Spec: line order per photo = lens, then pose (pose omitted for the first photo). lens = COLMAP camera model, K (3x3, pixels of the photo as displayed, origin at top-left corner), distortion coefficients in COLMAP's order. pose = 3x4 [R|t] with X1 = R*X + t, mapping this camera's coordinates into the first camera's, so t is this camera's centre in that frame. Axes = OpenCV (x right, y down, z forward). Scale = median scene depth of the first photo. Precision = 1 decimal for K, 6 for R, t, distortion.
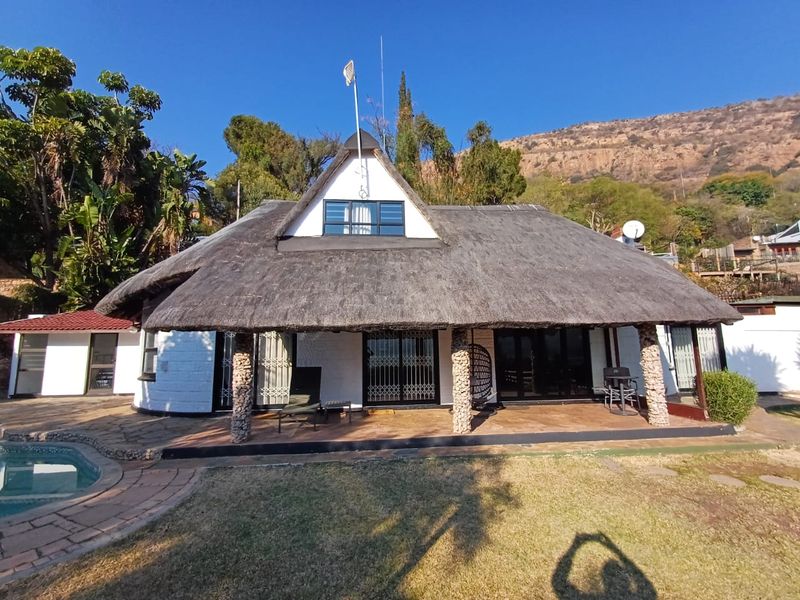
lens RADIAL K [[384.8, 0, 400.6], [0, 384.8, 297.6], [0, 0, 1]] dist [0.003236, -0.002443]
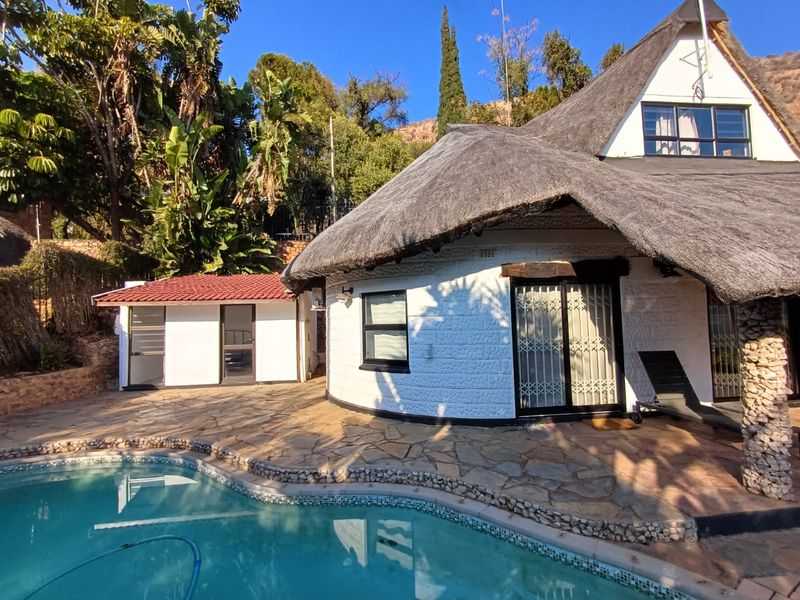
lens RADIAL K [[384.8, 0, 399.8], [0, 384.8, 299.7], [0, 0, 1]] dist [0.003236, -0.002443]
pose [[0.999541, -0.011433, 0.028042, -0.478353], [0.008936, 0.996115, 0.087604, 0.019736], [-0.028935, -0.087313, 0.995761, 0.235268]]
